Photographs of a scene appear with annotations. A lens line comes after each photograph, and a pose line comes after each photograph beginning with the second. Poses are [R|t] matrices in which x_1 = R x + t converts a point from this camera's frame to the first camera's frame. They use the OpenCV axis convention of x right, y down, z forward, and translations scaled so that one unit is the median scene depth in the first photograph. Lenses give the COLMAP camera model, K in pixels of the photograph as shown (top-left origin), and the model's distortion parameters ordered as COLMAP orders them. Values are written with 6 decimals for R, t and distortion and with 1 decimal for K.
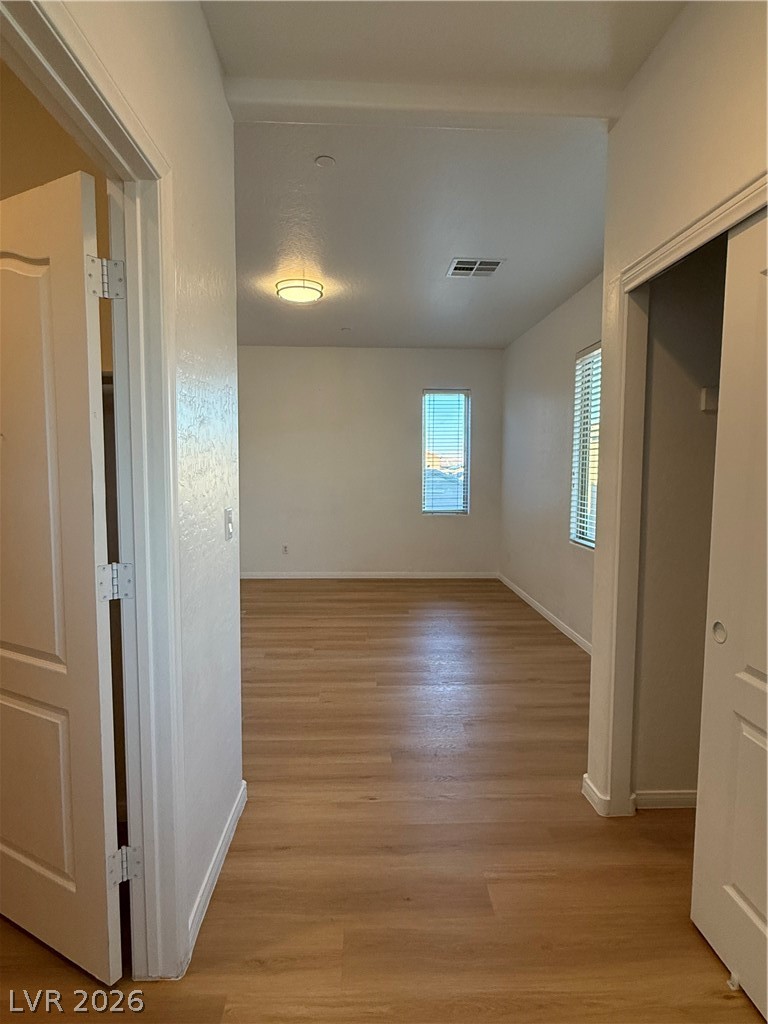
lens RADIAL K [[551.4, 0, 384.0], [0, 551.4, 512.0], [0, 0, 1]] dist [0.005847, 0.001234]
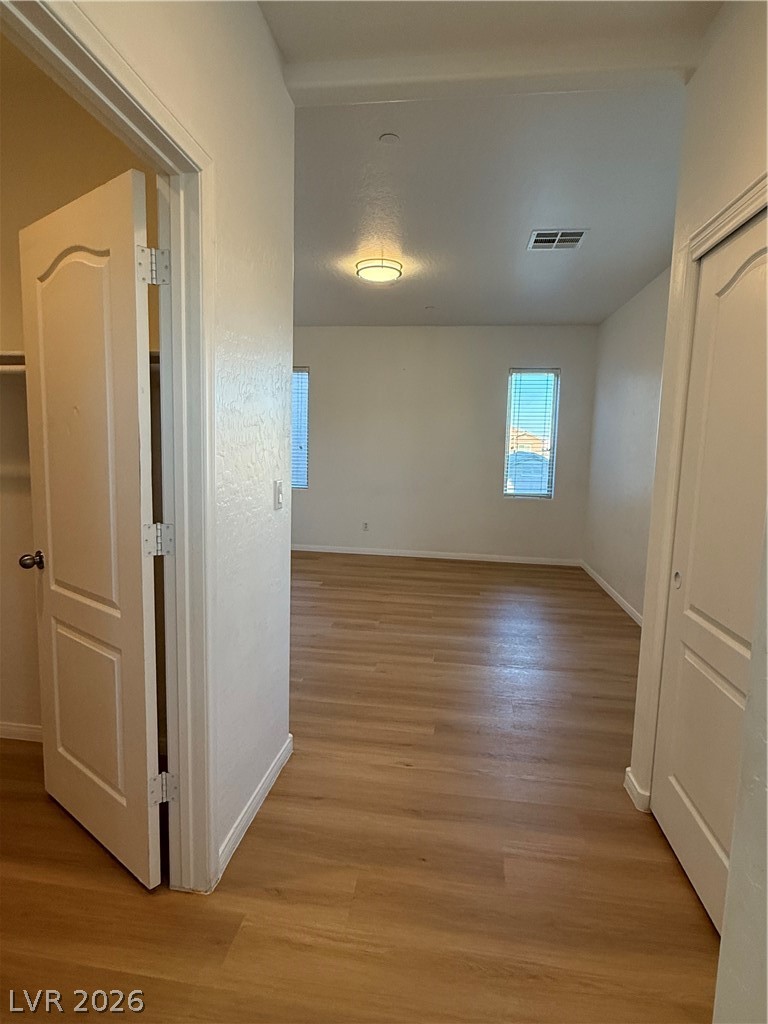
lens RADIAL K [[551.4, 0, 384.0], [0, 551.4, 512.0], [0, 0, 1]] dist [0.005847, 0.001234]
pose [[0.983898, 0.041965, -0.173733, 0.082668], [-0.036021, 0.998657, 0.037226, 0.005984], [0.175062, -0.030368, 0.984089, -0.012799]]
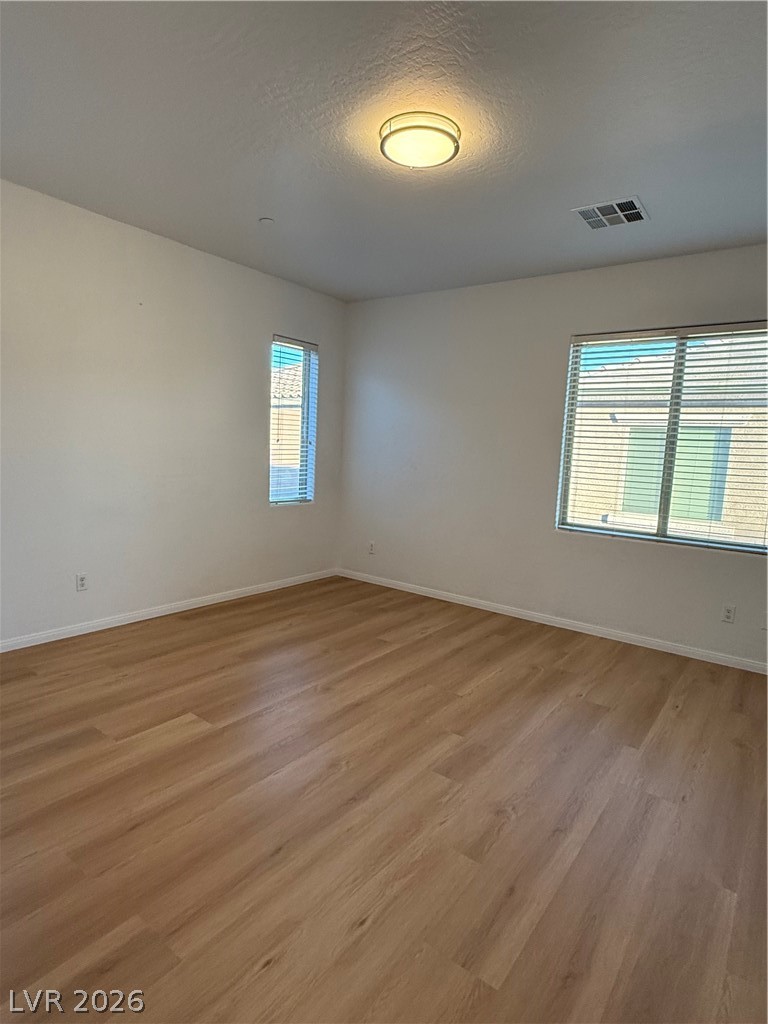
lens RADIAL K [[551.4, 0, 384.0], [0, 551.4, 512.0], [0, 0, 1]] dist [0.005847, 0.001234]
pose [[0.636711, -0.067543, 0.768139, -1.045662], [0.023058, 0.997379, 0.068587, -0.089619], [-0.770758, -0.025959, 0.636600, 1.053003]]
